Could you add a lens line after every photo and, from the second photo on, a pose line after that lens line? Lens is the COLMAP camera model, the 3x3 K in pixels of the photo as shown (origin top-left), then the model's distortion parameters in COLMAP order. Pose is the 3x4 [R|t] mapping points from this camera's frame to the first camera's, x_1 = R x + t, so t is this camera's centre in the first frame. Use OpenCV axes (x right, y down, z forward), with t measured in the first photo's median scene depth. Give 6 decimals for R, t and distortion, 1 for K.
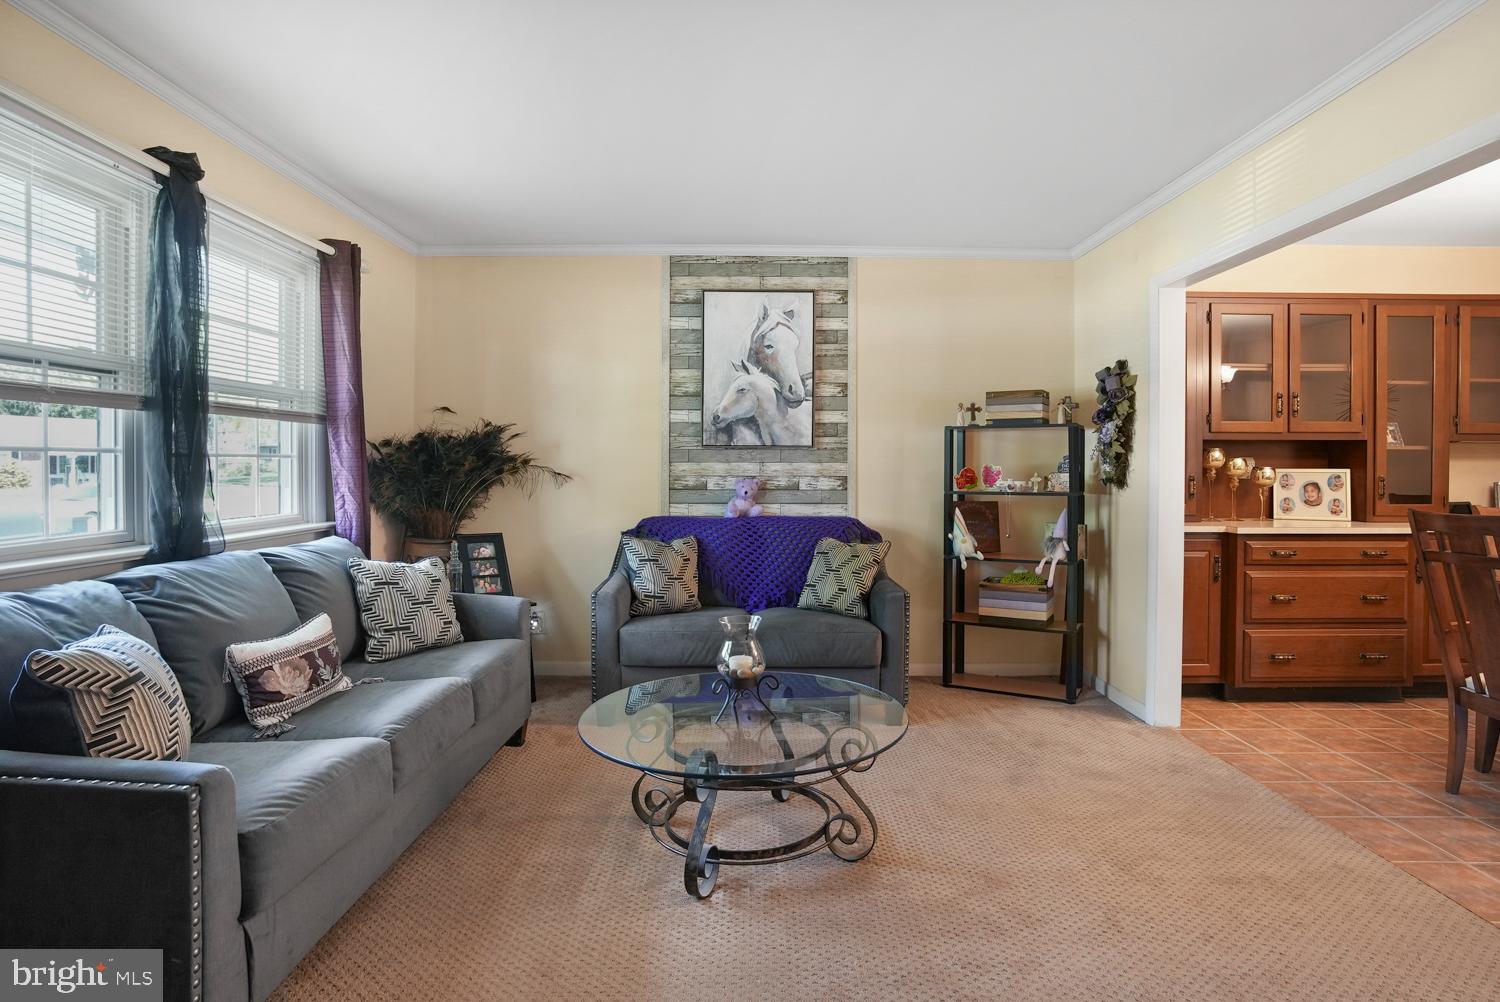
lens RADIAL K [[814.4, 0, 746.9], [0, 814.4, 480.1], [0, 0, 1]] dist [-0.002959, -0.000837]
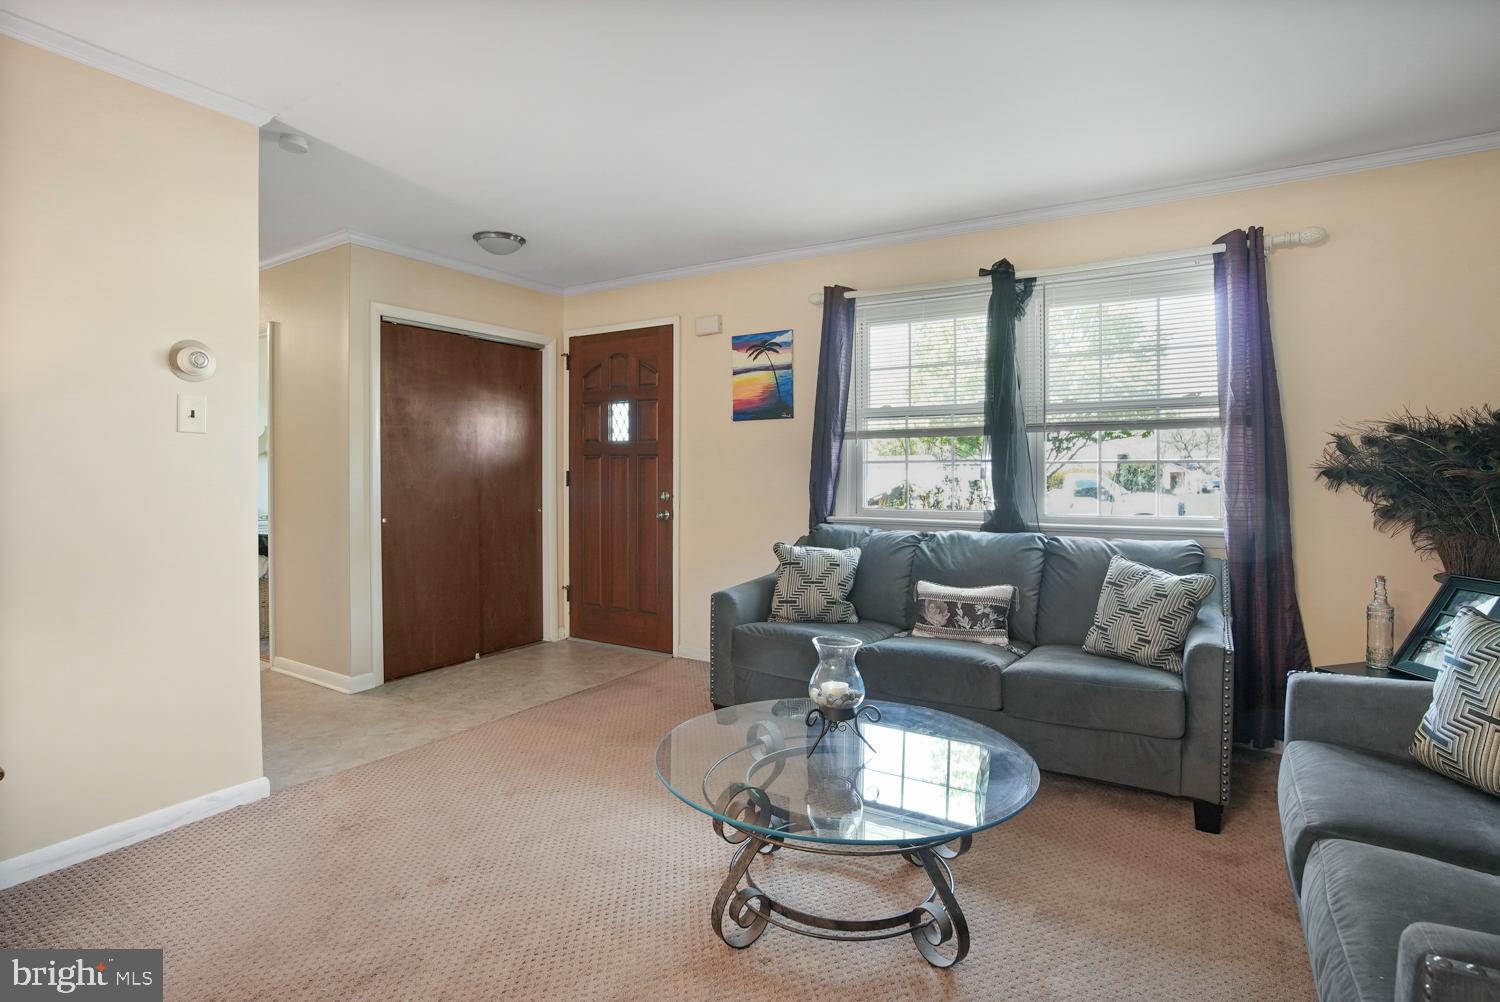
lens RADIAL K [[754.0, 0, 747.8], [0, 754.0, 495.3], [0, 0, 1]] dist [-0.038802, -0.000014]
pose [[-0.539341, 0.025952, -0.841687, 0.417097], [-0.011658, 0.999199, 0.038279, -0.011323], [0.842007, 0.030457, -0.538607, 0.772686]]
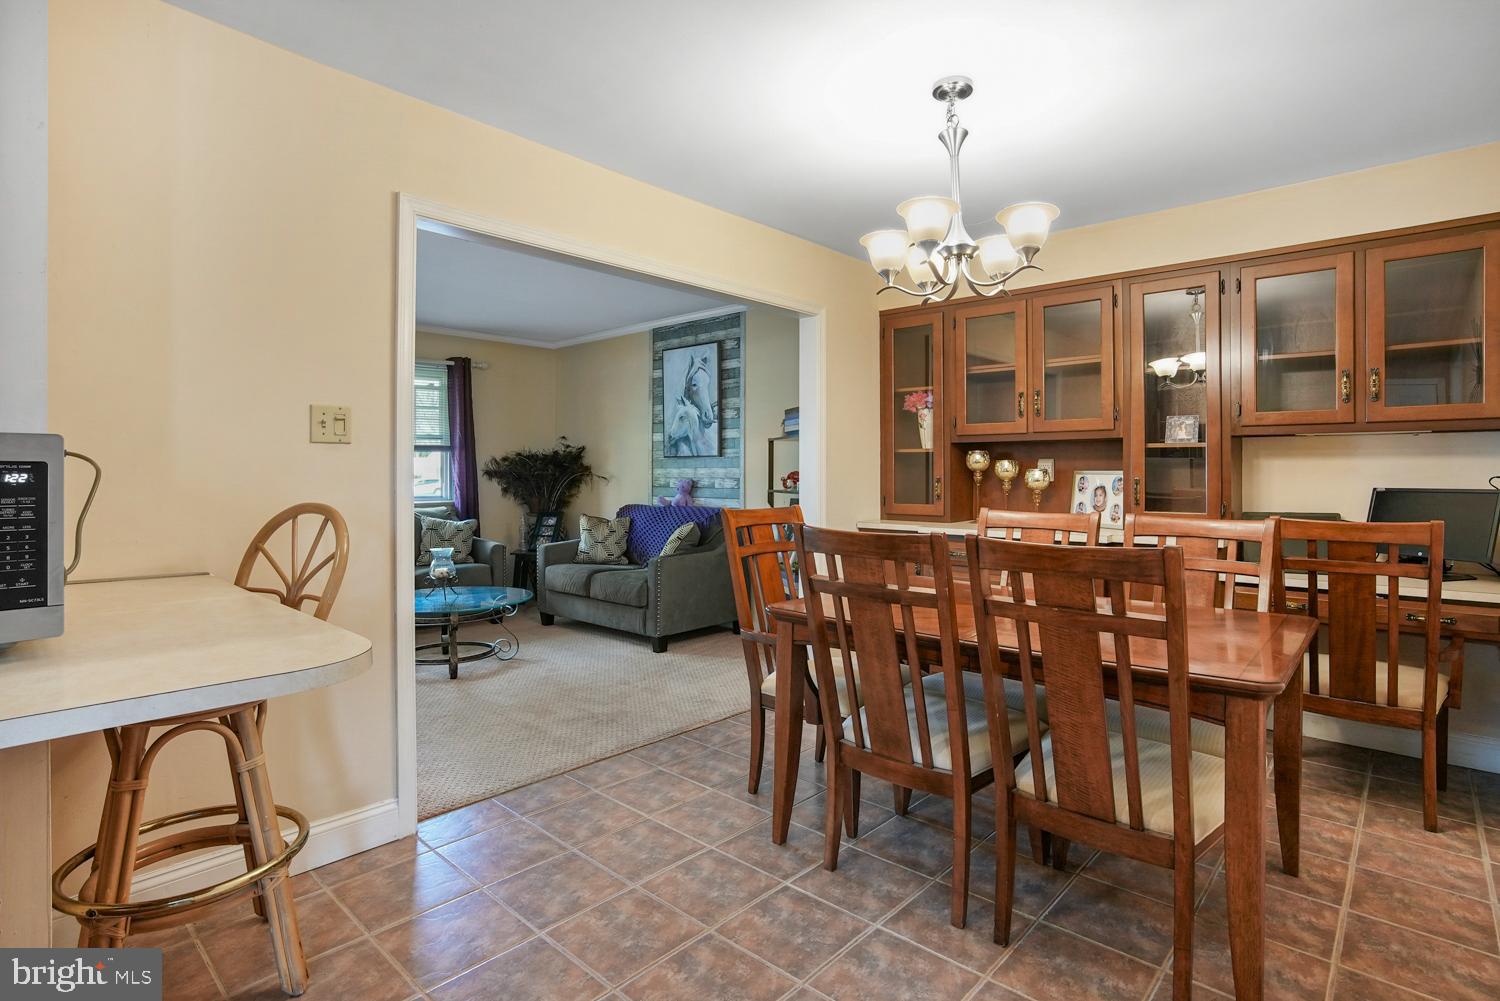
lens RADIAL K [[754.0, 0, 747.8], [0, 754.0, 494.8], [0, 0, 1]] dist [-0.038802, -0.000014]
pose [[0.734588, 0.017326, -0.678292, 0.972352], [-0.008109, 0.999827, 0.016757, 0.001931], [0.678465, -0.006809, 0.734601, 0.110384]]
